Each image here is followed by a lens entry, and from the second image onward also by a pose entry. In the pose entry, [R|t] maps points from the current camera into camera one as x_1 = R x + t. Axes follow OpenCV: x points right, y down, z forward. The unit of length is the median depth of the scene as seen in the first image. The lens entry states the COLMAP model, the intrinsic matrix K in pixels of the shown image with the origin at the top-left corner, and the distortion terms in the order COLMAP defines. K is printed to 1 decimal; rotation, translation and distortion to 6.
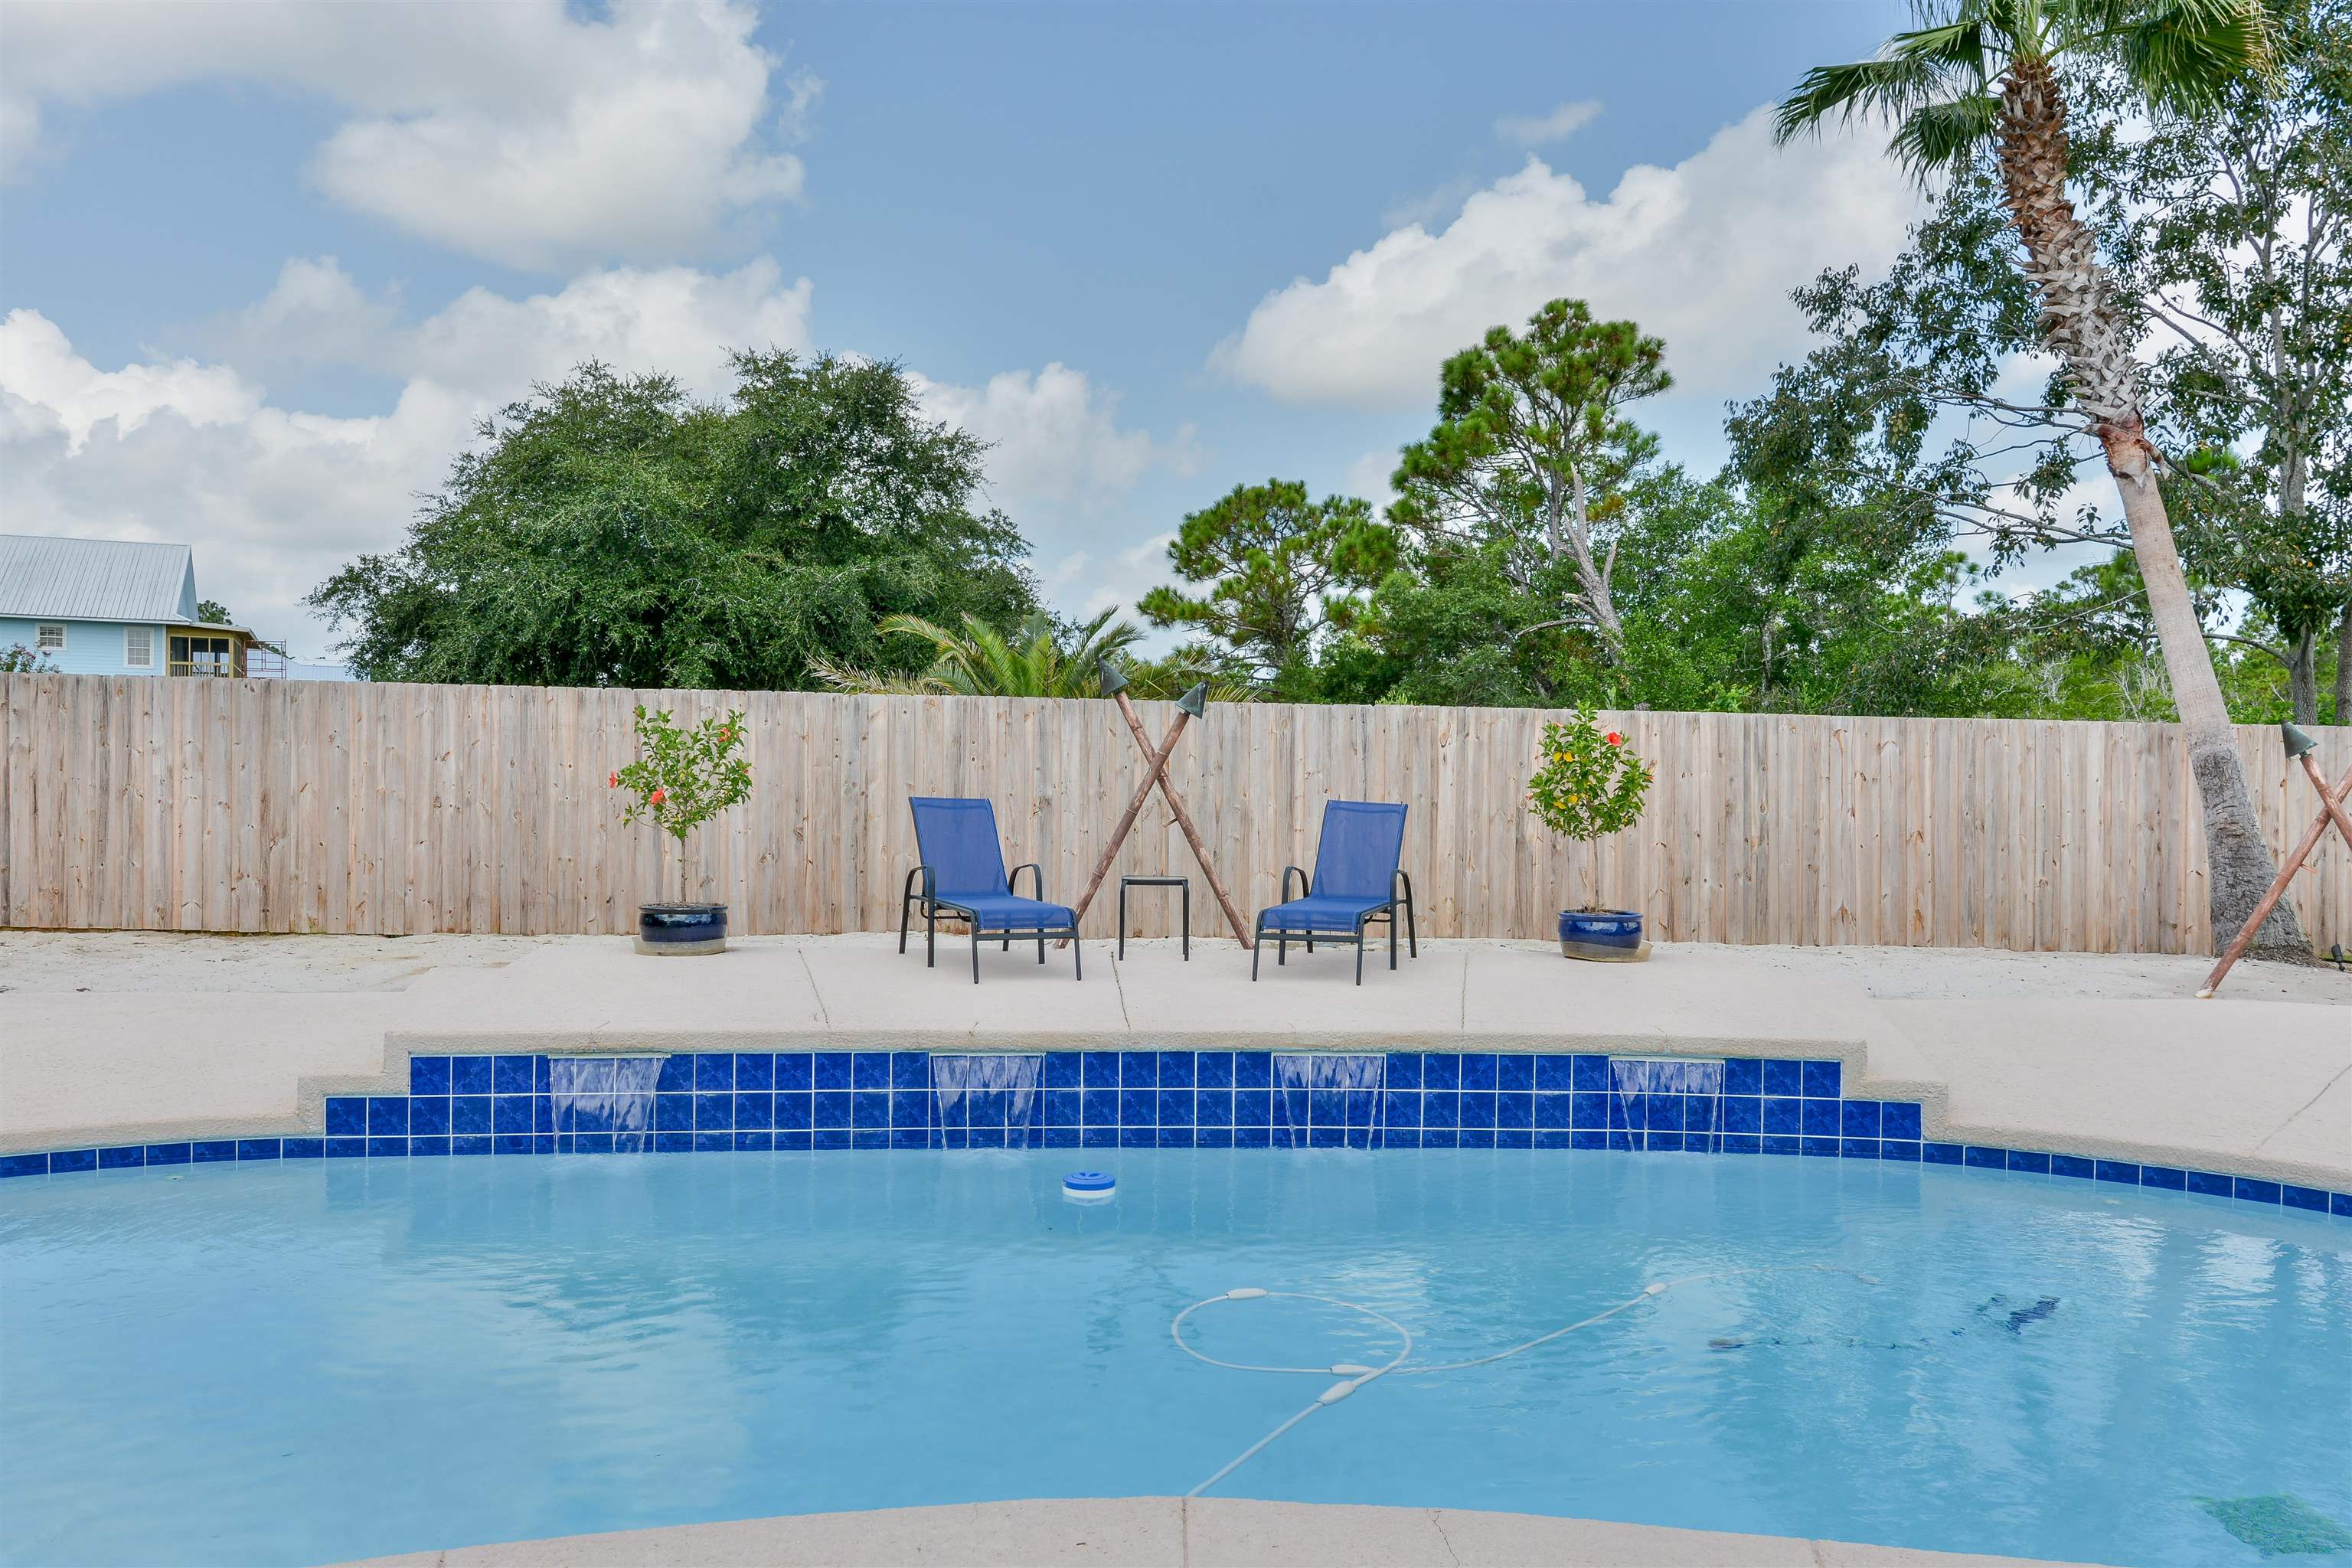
lens RADIAL K [[1694.0, 0, 1173.3], [0, 1694.0, 782.6], [0, 0, 1]] dist [0.020786, -0.042109]
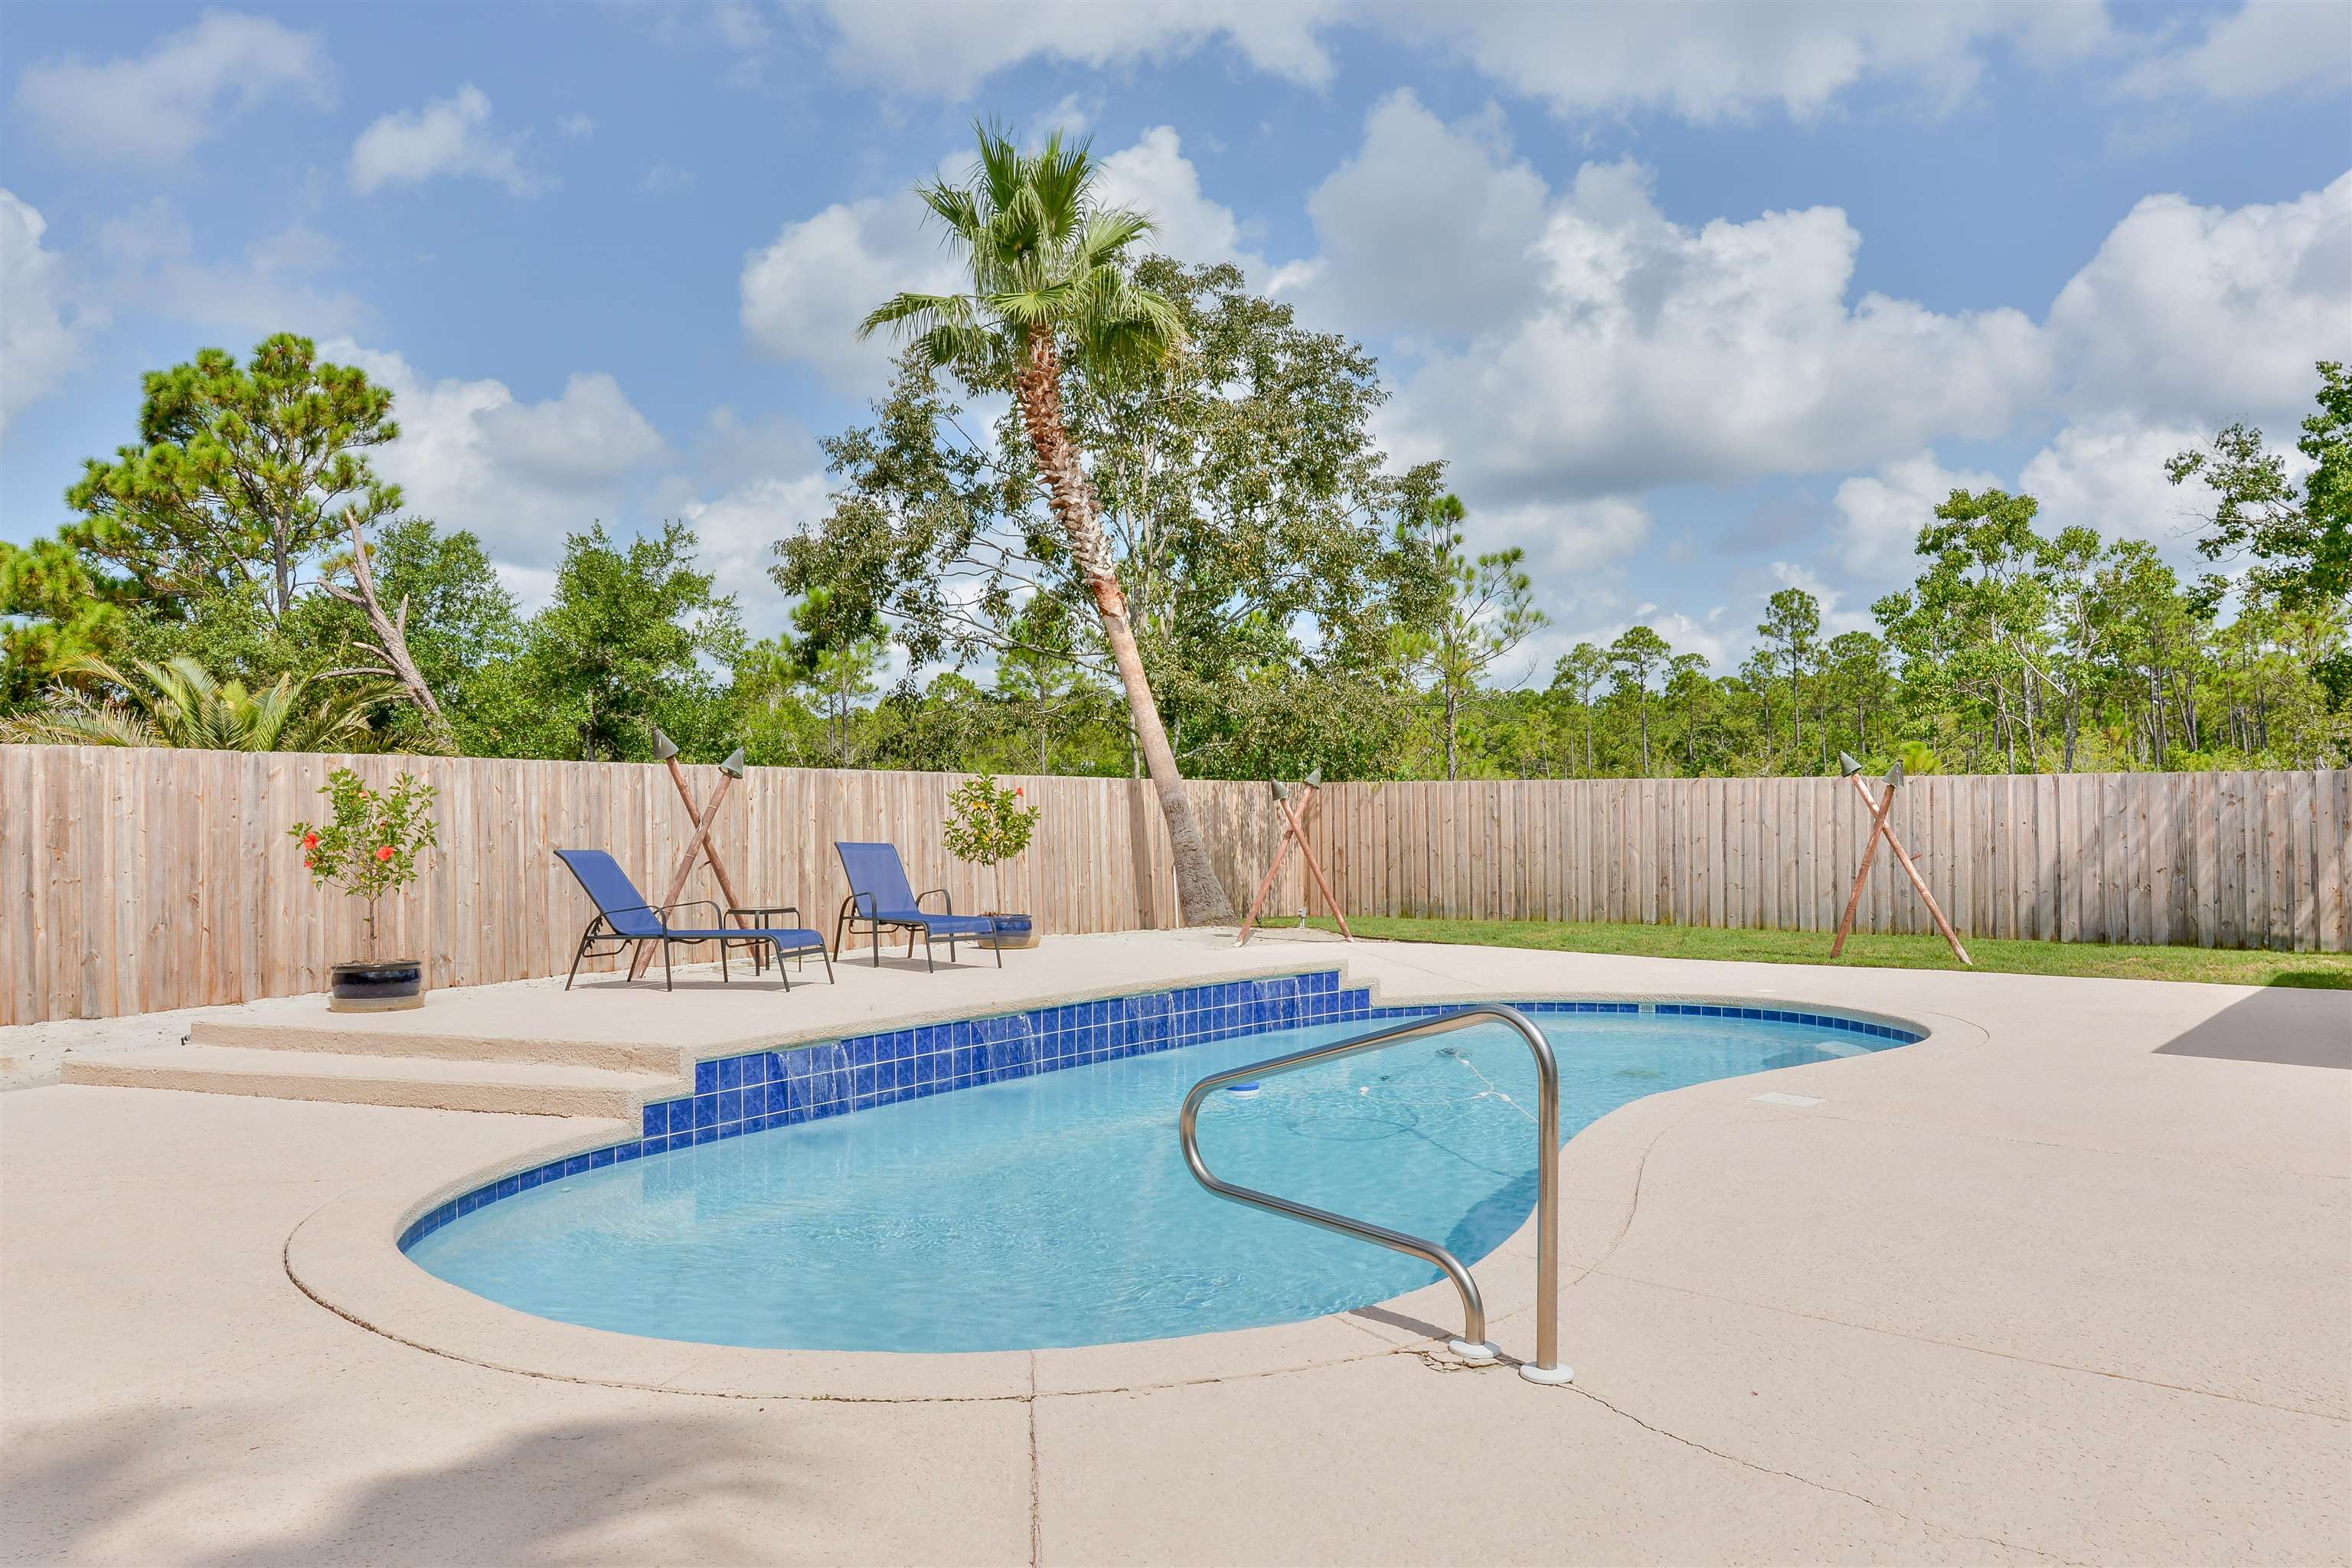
lens RADIAL K [[1694.0, 0, 1199.7], [0, 1694.0, 783.2], [0, 0, 1]] dist [0.020786, -0.042109]
pose [[0.648032, -0.004125, 0.761602, -0.743105], [0.024266, 0.999589, -0.015233, -0.008494], [-0.761226, 0.028353, 0.647866, -0.048478]]
